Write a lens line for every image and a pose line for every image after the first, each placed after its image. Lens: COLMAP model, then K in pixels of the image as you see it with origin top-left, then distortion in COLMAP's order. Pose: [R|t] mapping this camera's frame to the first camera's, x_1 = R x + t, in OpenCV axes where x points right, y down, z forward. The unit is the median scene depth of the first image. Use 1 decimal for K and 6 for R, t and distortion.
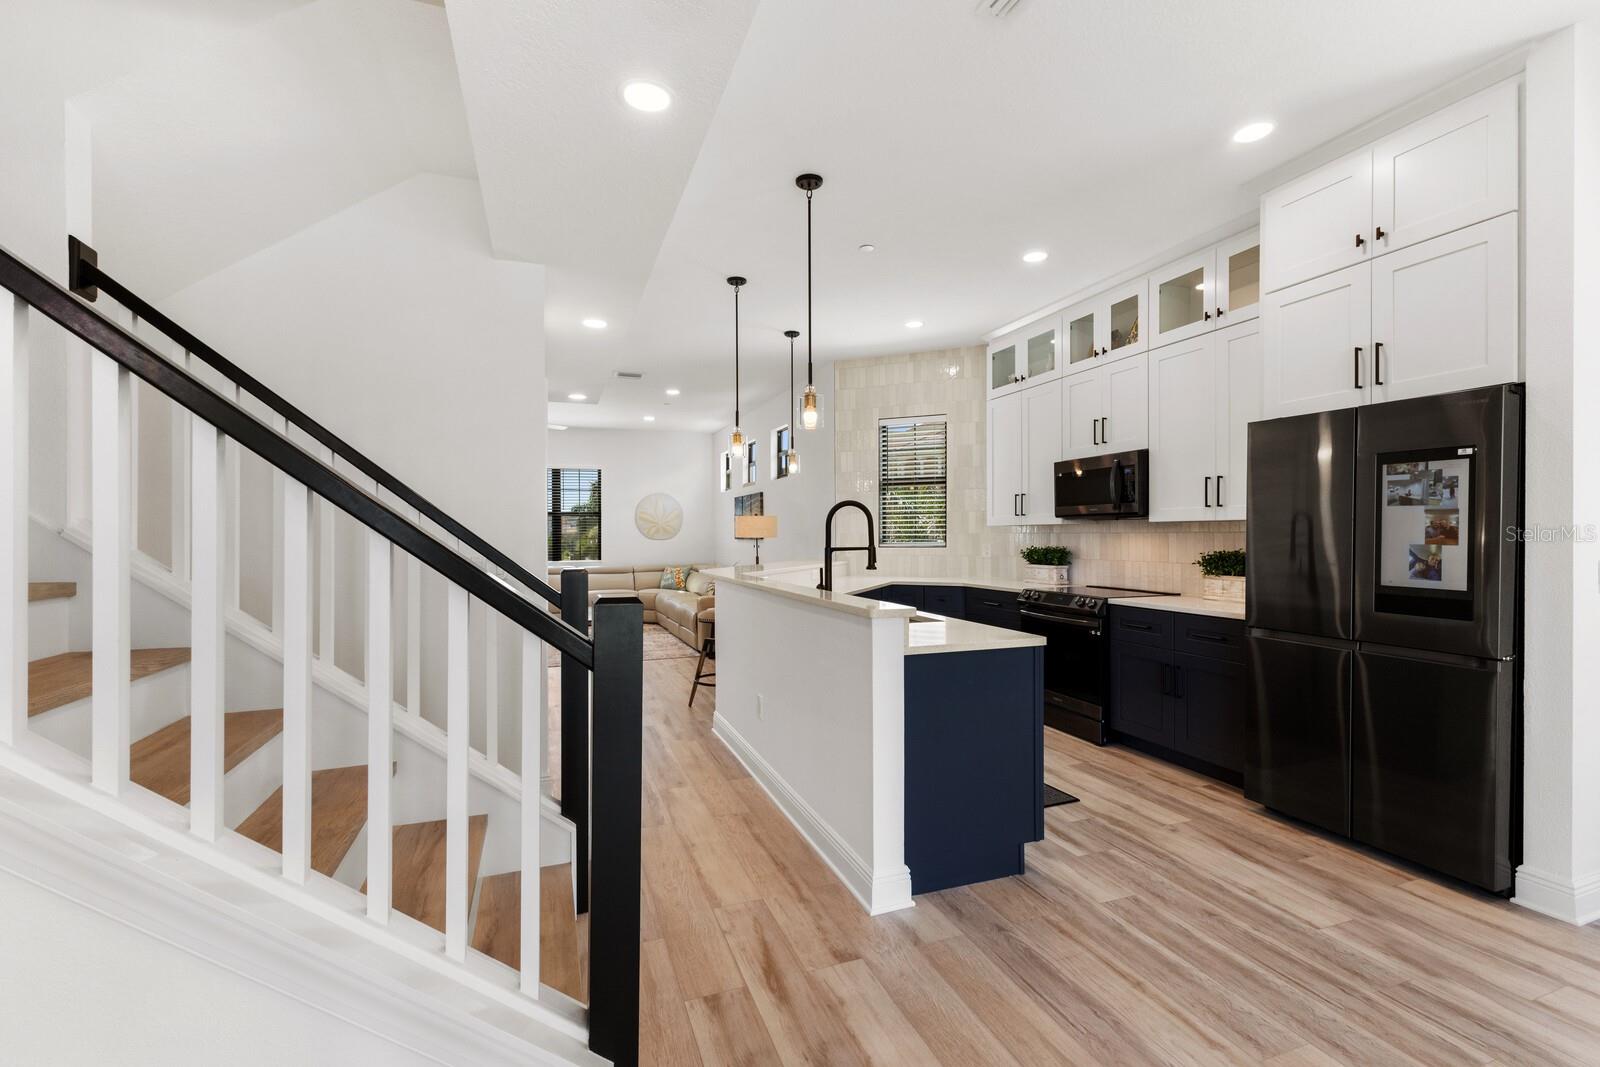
lens RADIAL K [[723.2, 0, 787.0], [0, 723.2, 551.5], [0, 0, 1]] dist [-0.003895, 0.000369]
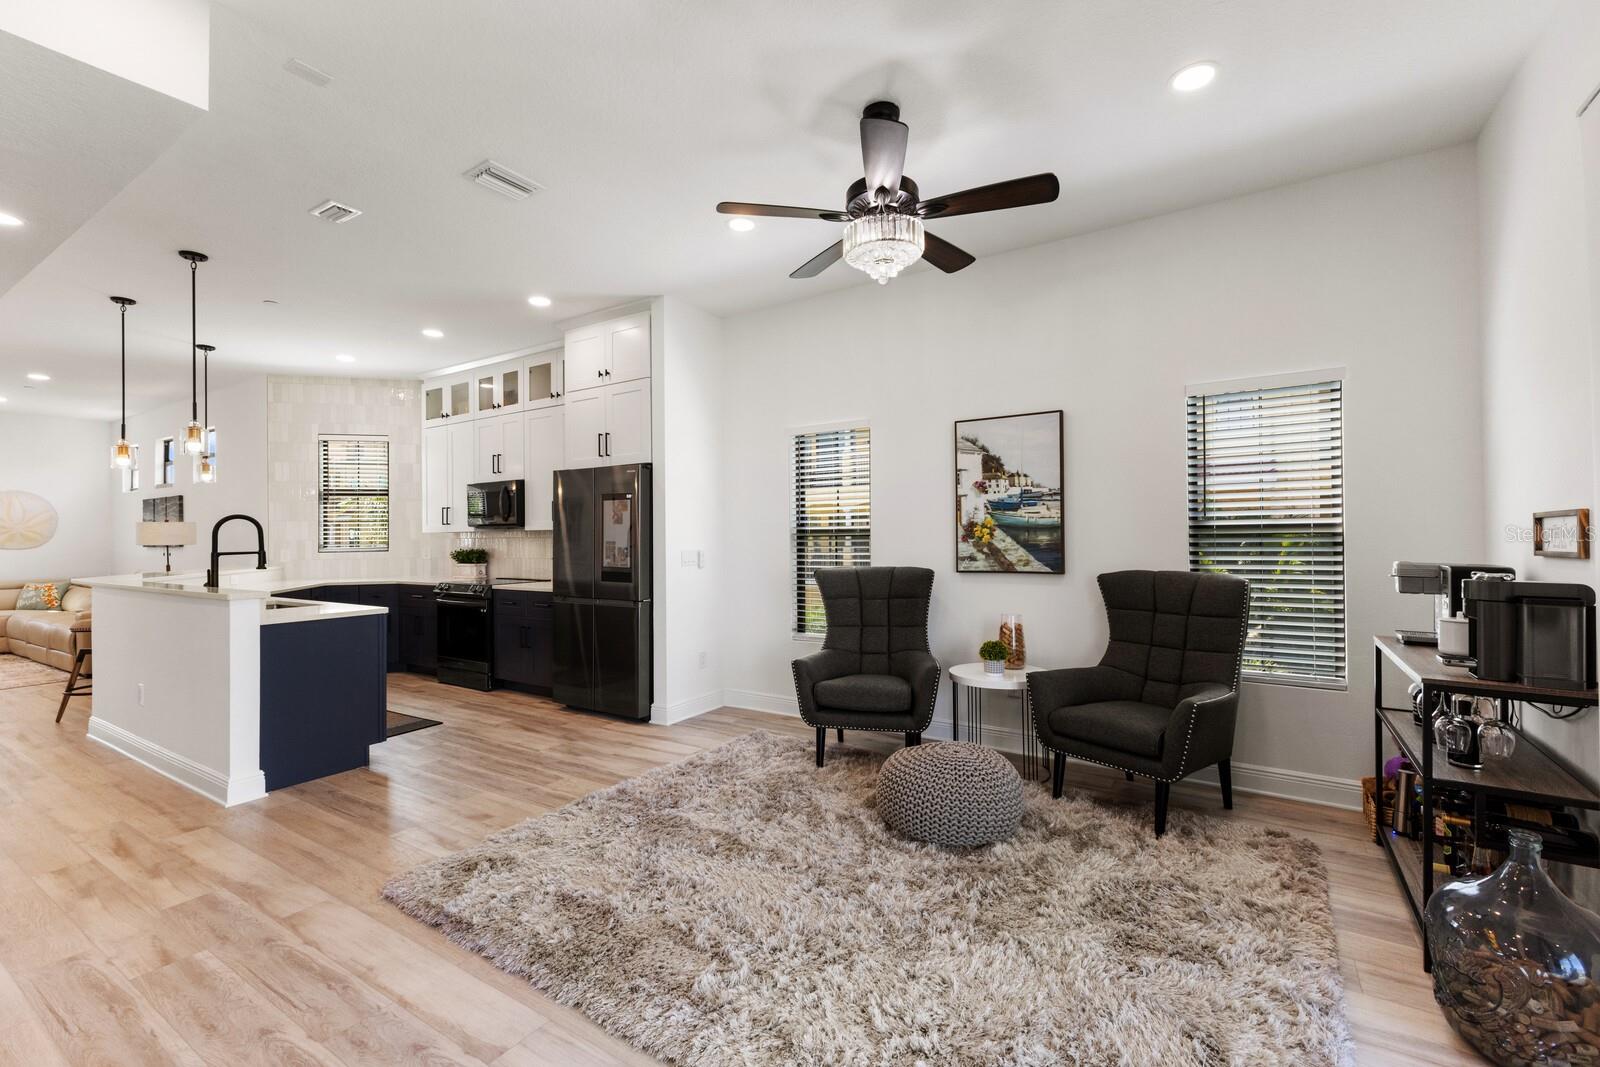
lens RADIAL K [[685.3, 0, 802.3], [0, 685.3, 531.6], [0, 0, 1]] dist [0.000948, -0.000674]
pose [[0.778787, -0.001424, 0.627286, 0.101314], [0.022472, 0.999419, -0.025632, 0.011192], [-0.626885, 0.034058, 0.778367, -0.525181]]
